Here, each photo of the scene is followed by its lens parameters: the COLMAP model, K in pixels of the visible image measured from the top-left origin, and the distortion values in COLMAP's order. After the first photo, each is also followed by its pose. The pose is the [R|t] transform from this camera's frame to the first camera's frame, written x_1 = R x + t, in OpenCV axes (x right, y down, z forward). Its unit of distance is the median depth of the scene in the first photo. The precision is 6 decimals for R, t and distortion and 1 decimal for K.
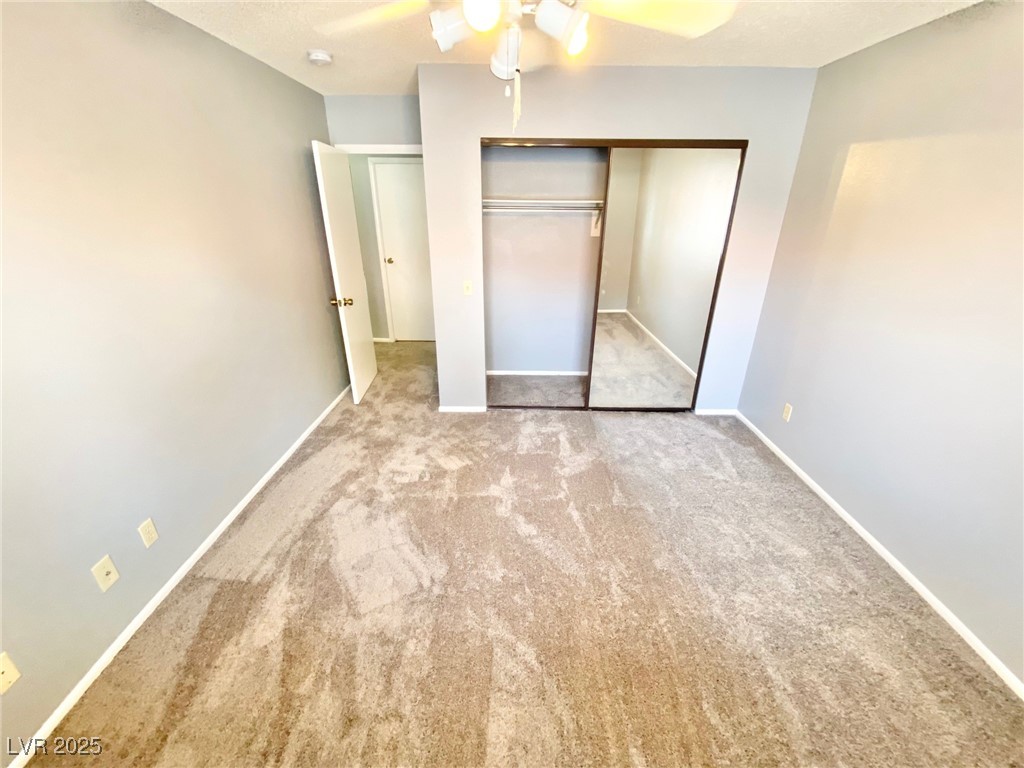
lens RADIAL K [[415.5, 0, 510.5], [0, 415.5, 385.0], [0, 0, 1]] dist [0.051314, -0.043152]
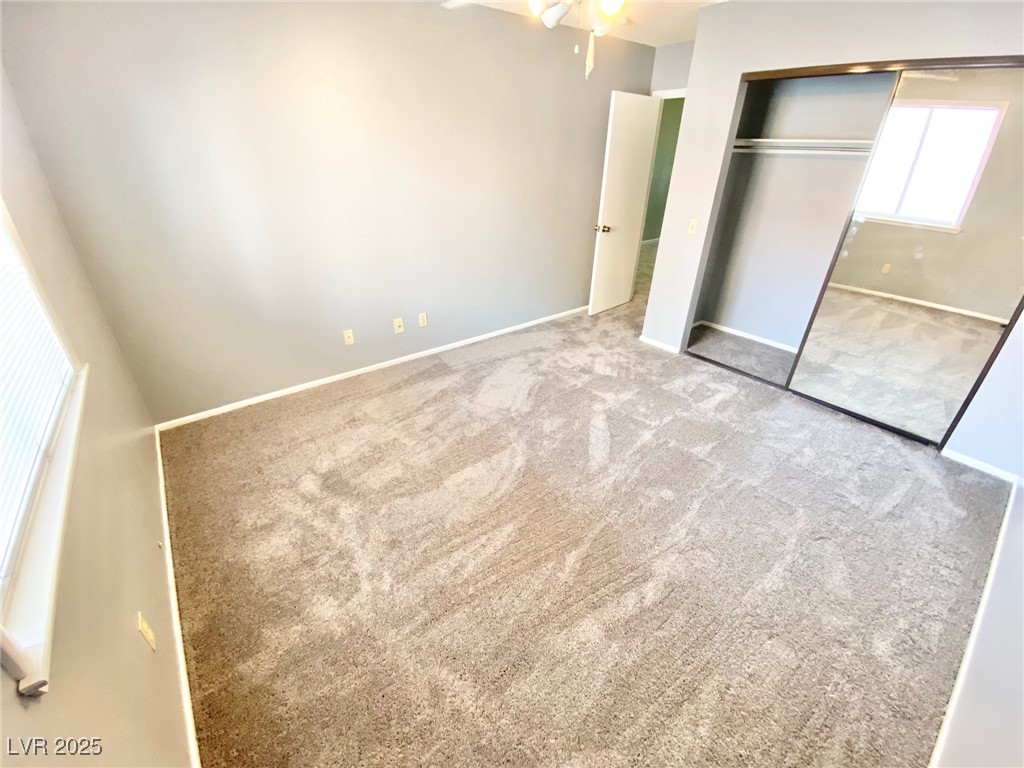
lens RADIAL K [[415.5, 0, 510.5], [0, 415.5, 385.0], [0, 0, 1]] dist [0.051314, -0.043152]
pose [[0.629126, 0.380779, -0.677649, 0.513246], [-0.315789, 0.921814, 0.224801, 0.040257], [0.710266, 0.072566, 0.700183, -0.032189]]
